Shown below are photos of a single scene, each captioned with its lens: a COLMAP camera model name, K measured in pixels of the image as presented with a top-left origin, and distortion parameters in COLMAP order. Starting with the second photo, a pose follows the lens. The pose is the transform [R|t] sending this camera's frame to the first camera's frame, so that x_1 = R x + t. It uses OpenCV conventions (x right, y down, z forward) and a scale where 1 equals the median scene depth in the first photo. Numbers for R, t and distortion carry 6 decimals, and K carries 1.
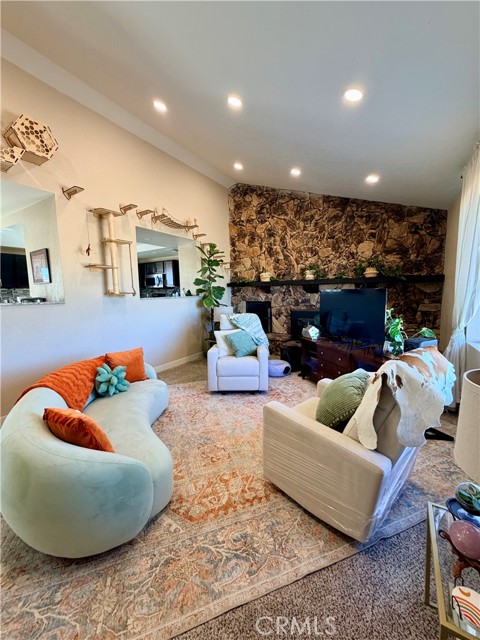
lens RADIAL K [[258.0, 0, 238.7], [0, 258.0, 320.1], [0, 0, 1]] dist [0.004405, 0.000201]
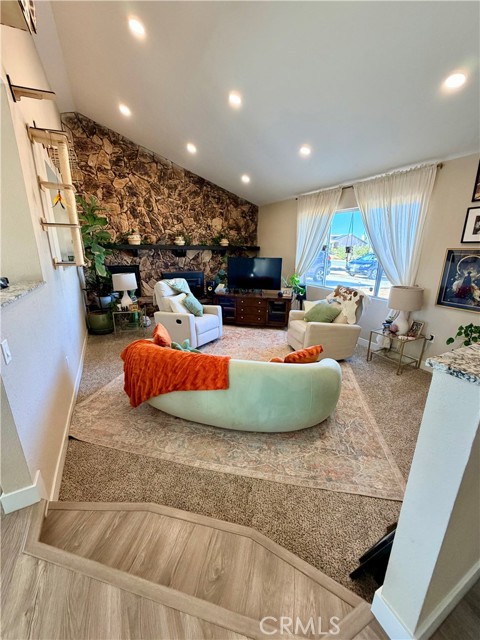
lens RADIAL K [[258.0, 0, 240.5], [0, 258.0, 322.2], [0, 0, 1]] dist [0.004405, 0.000201]
pose [[0.522880, -0.212591, 0.825471, -0.580720], [0.072237, 0.975968, 0.205593, -0.037401], [-0.849340, -0.047870, 0.525671, 0.145685]]
